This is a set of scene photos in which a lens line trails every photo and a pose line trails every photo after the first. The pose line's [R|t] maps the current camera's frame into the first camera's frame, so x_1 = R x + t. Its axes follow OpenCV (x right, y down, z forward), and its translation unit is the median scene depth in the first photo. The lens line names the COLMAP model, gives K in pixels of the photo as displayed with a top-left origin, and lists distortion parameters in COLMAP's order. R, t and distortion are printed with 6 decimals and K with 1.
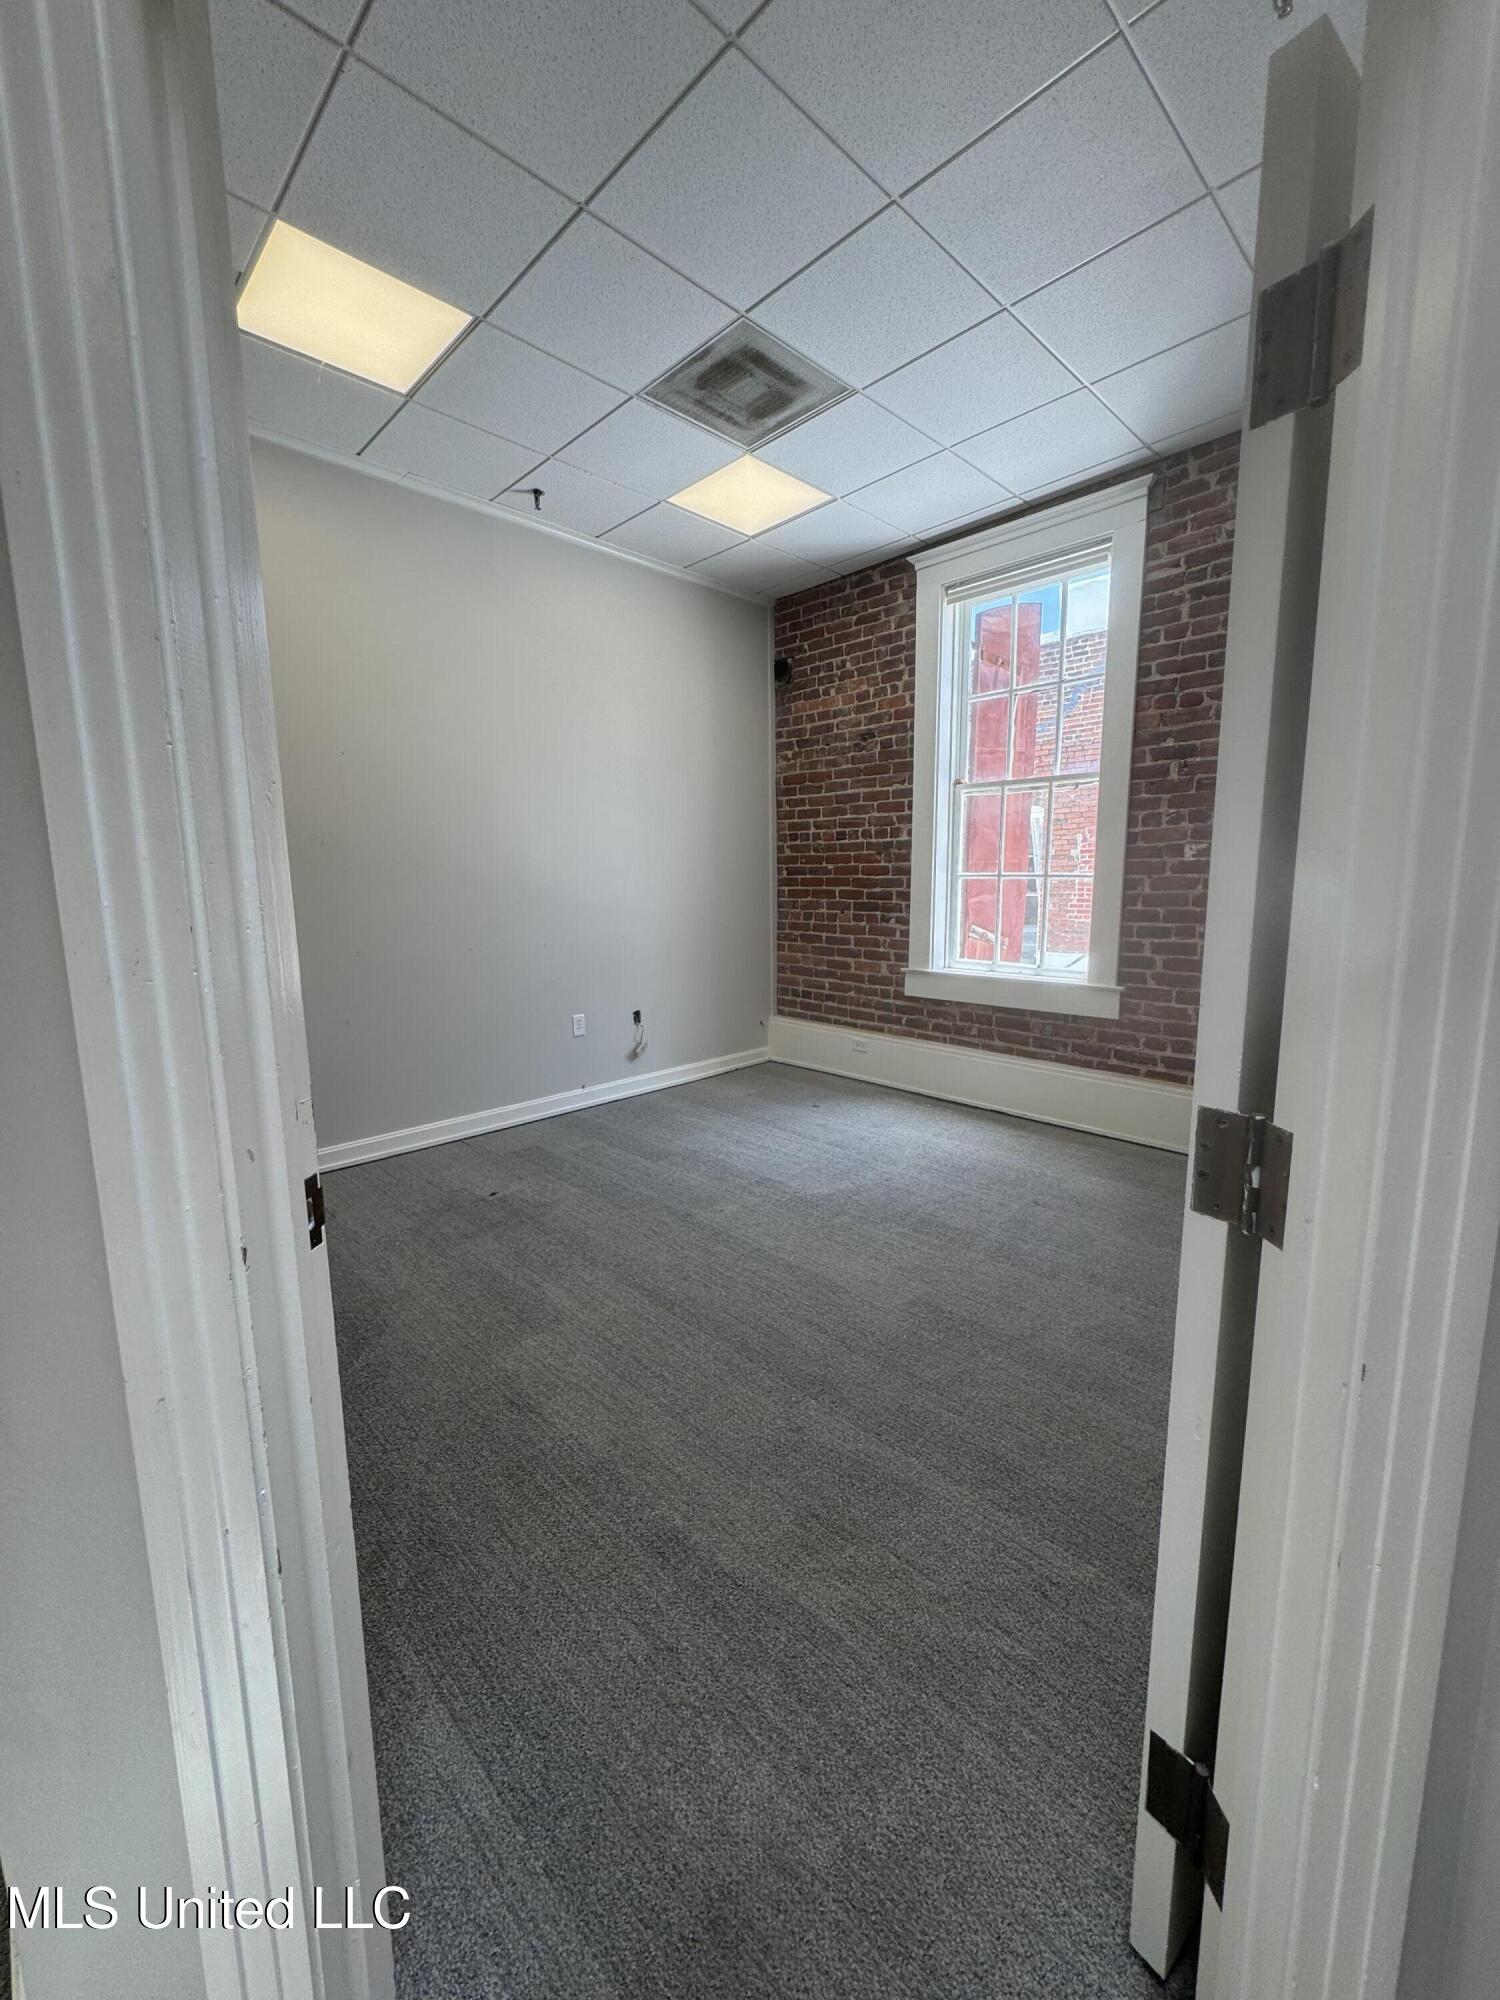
lens RADIAL K [[787.3, 0, 750.0], [0, 787.3, 1000.0], [0, 0, 1]] dist [0.016599, 0.000045]
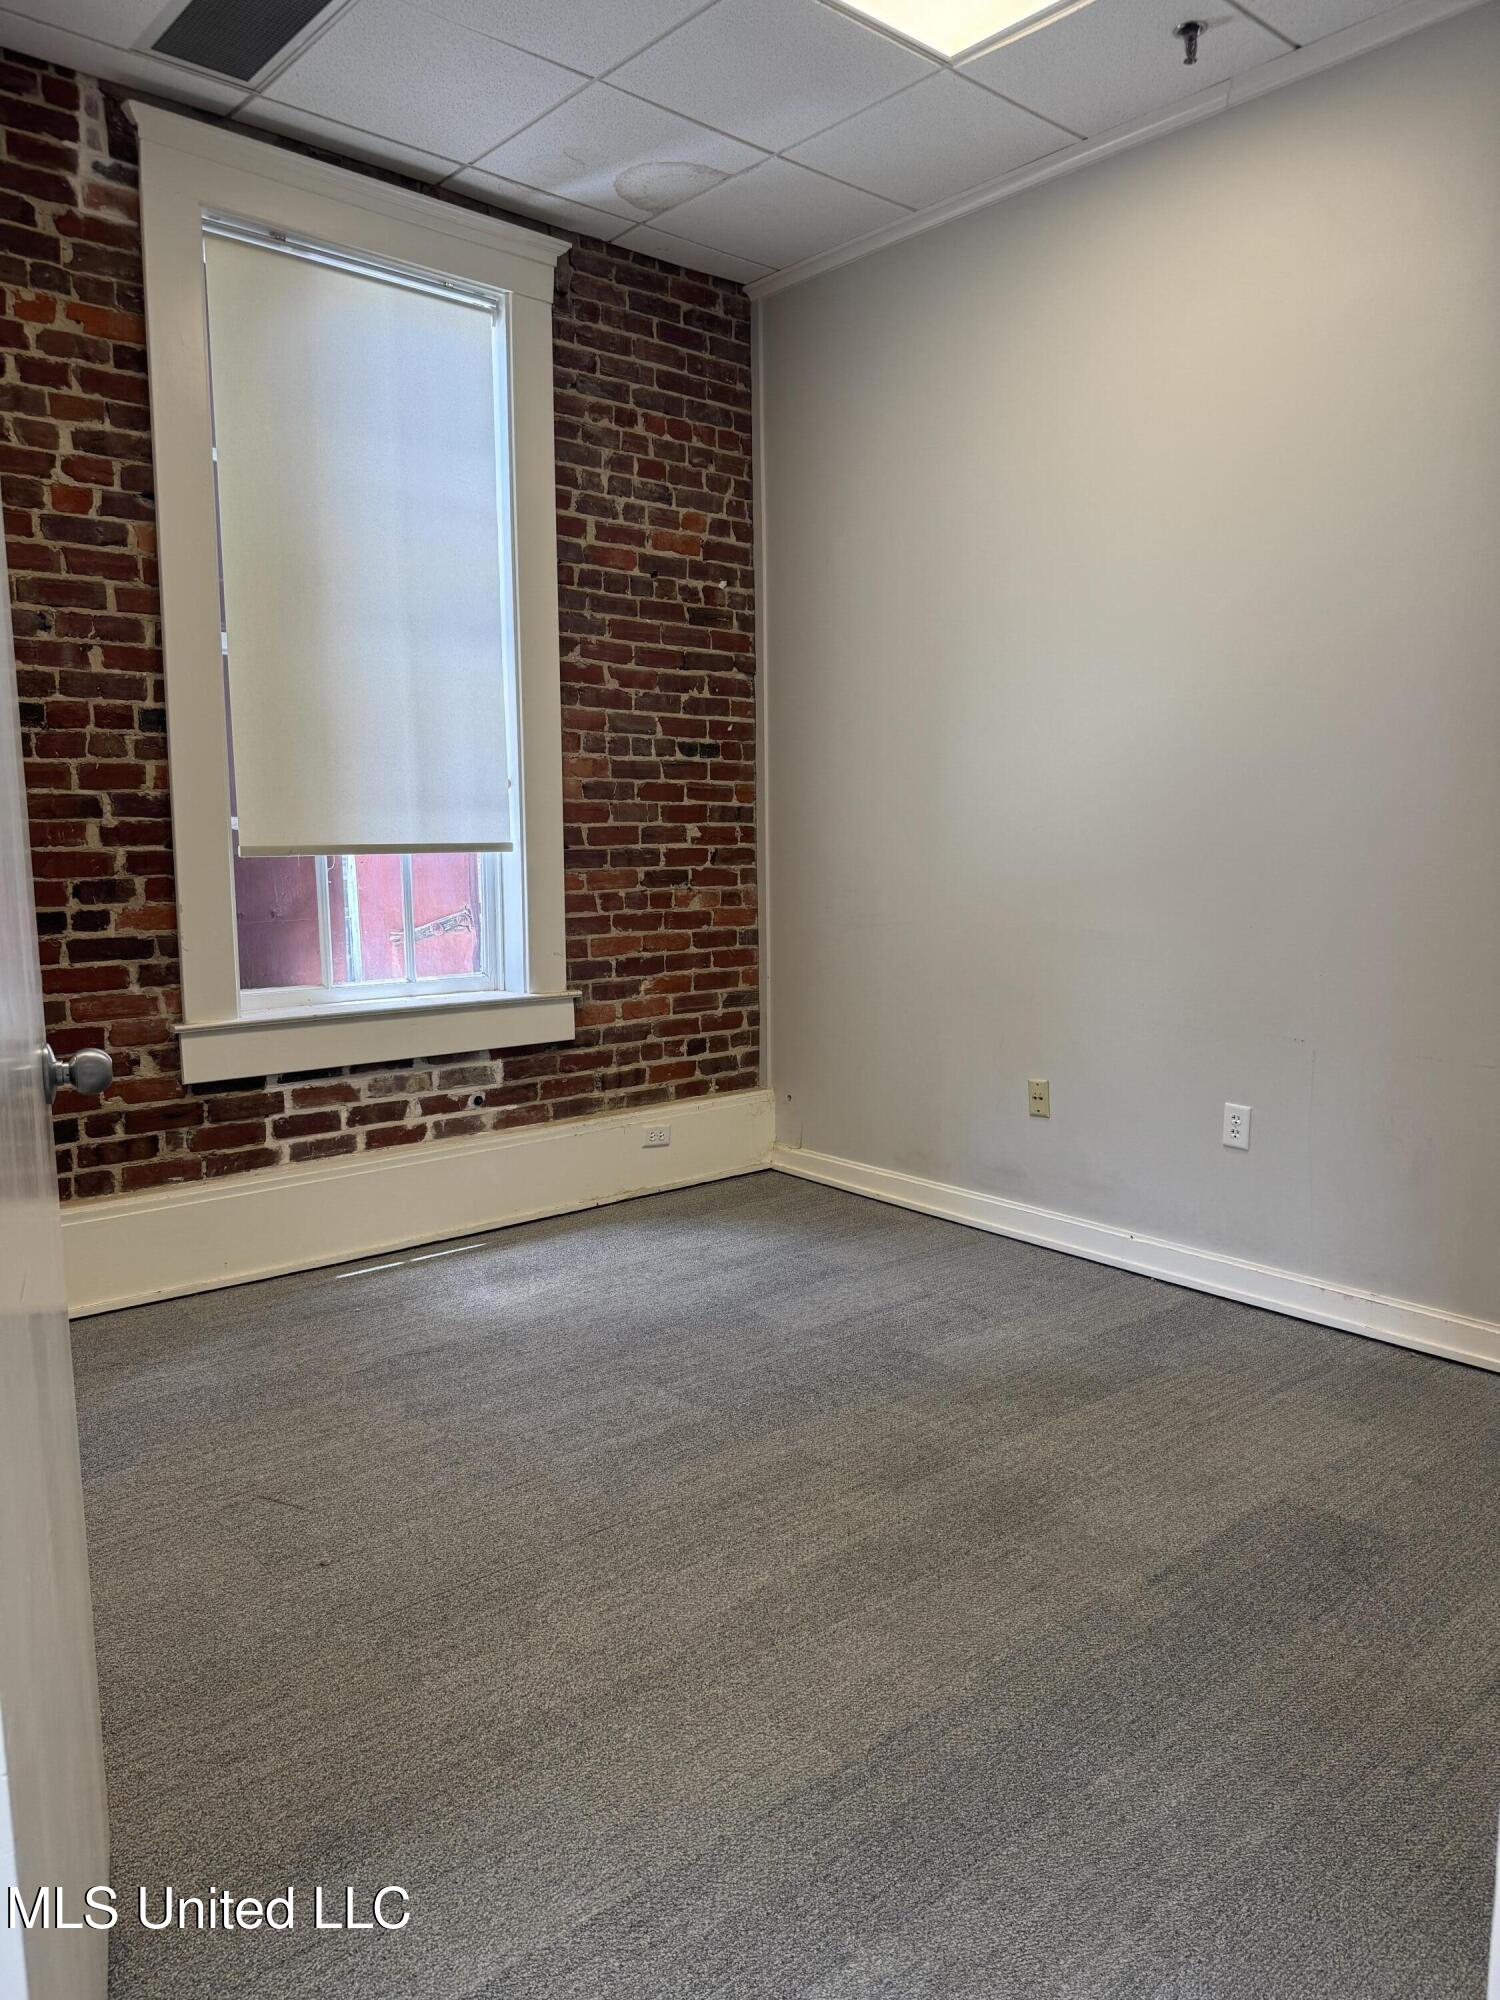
lens RADIAL K [[1425.3, 0, 753.6], [0, 1425.3, 1064.5], [0, 0, 1]] dist [0.078281, -0.131693]
pose [[0.048158, -0.162434, 0.985543, -0.798660], [0.156422, 0.975741, 0.153175, -0.124088], [-0.986516, 0.146784, 0.072398, 0.816306]]
